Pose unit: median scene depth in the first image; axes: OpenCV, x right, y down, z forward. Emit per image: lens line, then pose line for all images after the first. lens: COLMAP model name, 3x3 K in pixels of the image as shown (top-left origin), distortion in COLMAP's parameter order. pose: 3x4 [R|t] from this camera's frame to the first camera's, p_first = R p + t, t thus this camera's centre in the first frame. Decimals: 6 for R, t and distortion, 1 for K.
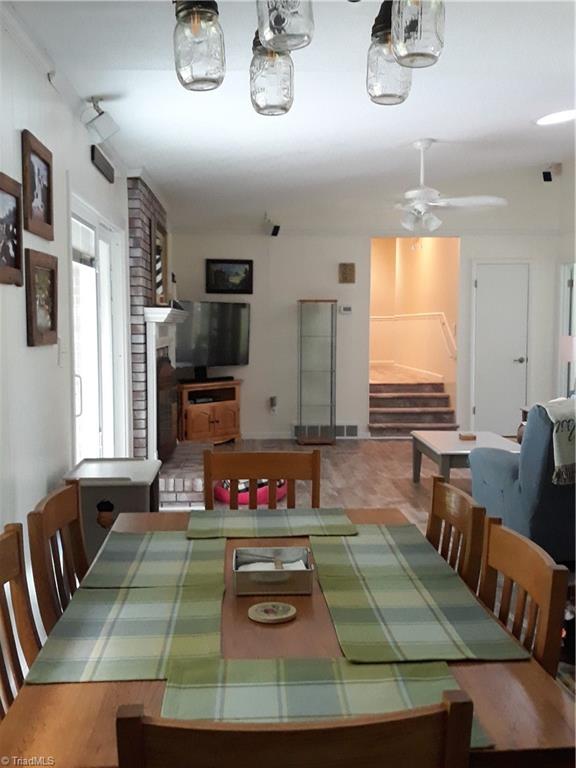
lens RADIAL K [[821.0, 0, 286.5], [0, 821.0, 382.9], [0, 0, 1]] dist [0.125927, 0.000000]
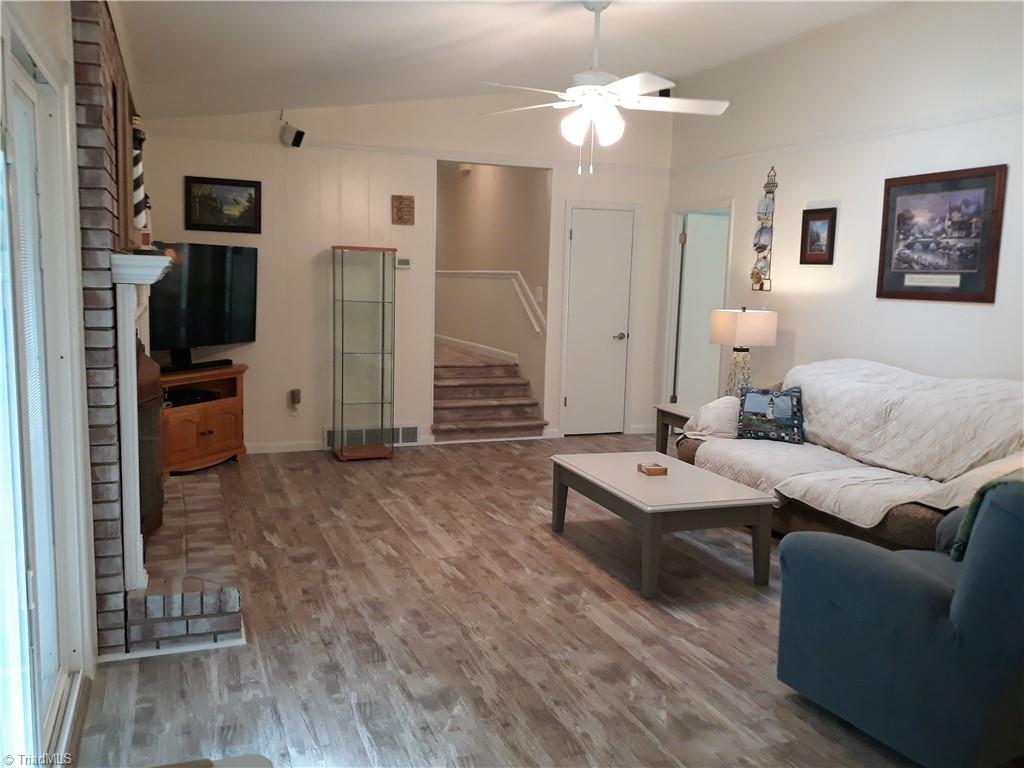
lens RADIAL K [[851.1, 0, 522.0], [0, 851.1, 381.6], [0, 0, 1]] dist [0.056928, -0.089174]
pose [[0.944086, -0.013893, 0.329407, -0.100752], [-0.004345, 0.998501, 0.054566, -0.040336], [-0.329671, -0.052946, 0.942610, 0.396126]]
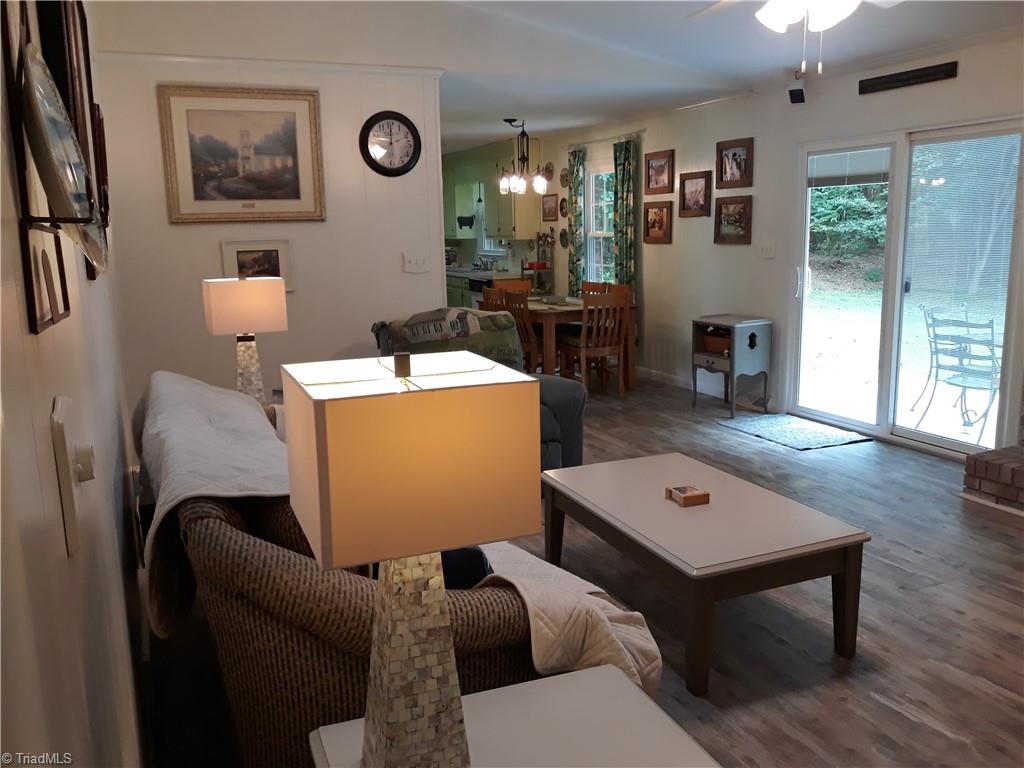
lens RADIAL K [[851.1, 0, 521.2], [0, 851.1, 381.9], [0, 0, 1]] dist [0.056928, -0.089174]
pose [[-0.927526, 0.093115, -0.361974, 0.469292], [-0.002383, 0.966977, 0.254854, -0.120110], [0.373751, 0.237247, -0.896674, 1.367850]]
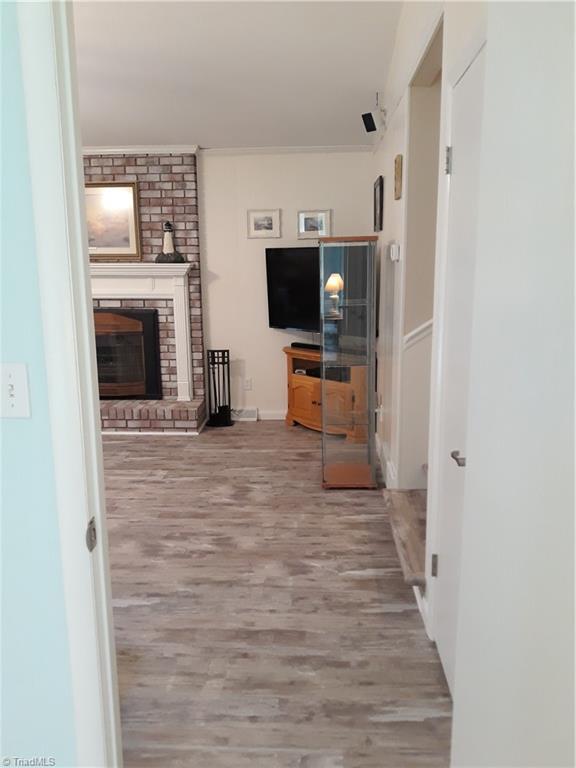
lens RADIAL K [[638.3, 0, 294.3], [0, 638.3, 382.7], [0, 0, 1]] dist [0.056928, -0.089174]
pose [[-0.101492, 0.197397, -0.975056, 0.684360], [-0.064829, 0.976721, 0.204482, -0.127971], [0.992722, 0.083965, -0.086333, 1.394290]]
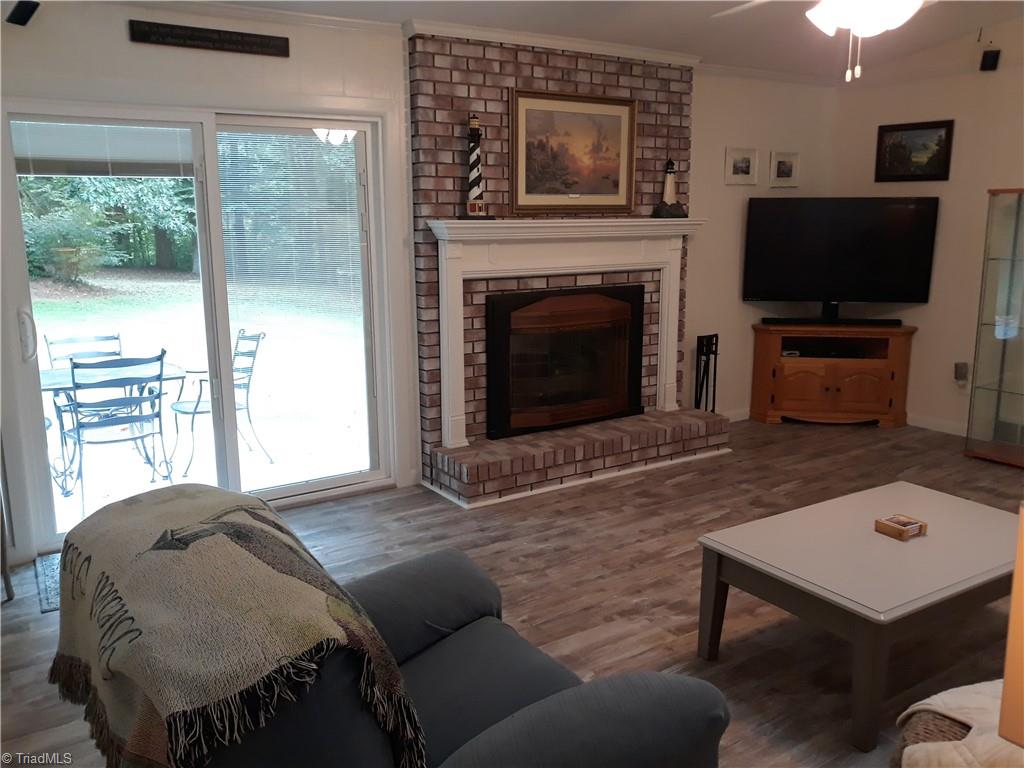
lens RADIAL K [[851.1, 0, 507.1], [0, 851.1, 377.0], [0, 0, 1]] dist [0.056928, -0.089174]
pose [[0.510744, 0.159577, -0.844793, 0.465658], [-0.060699, 0.986864, 0.149716, -0.062026], [0.857587, -0.025188, 0.513721, 0.600122]]
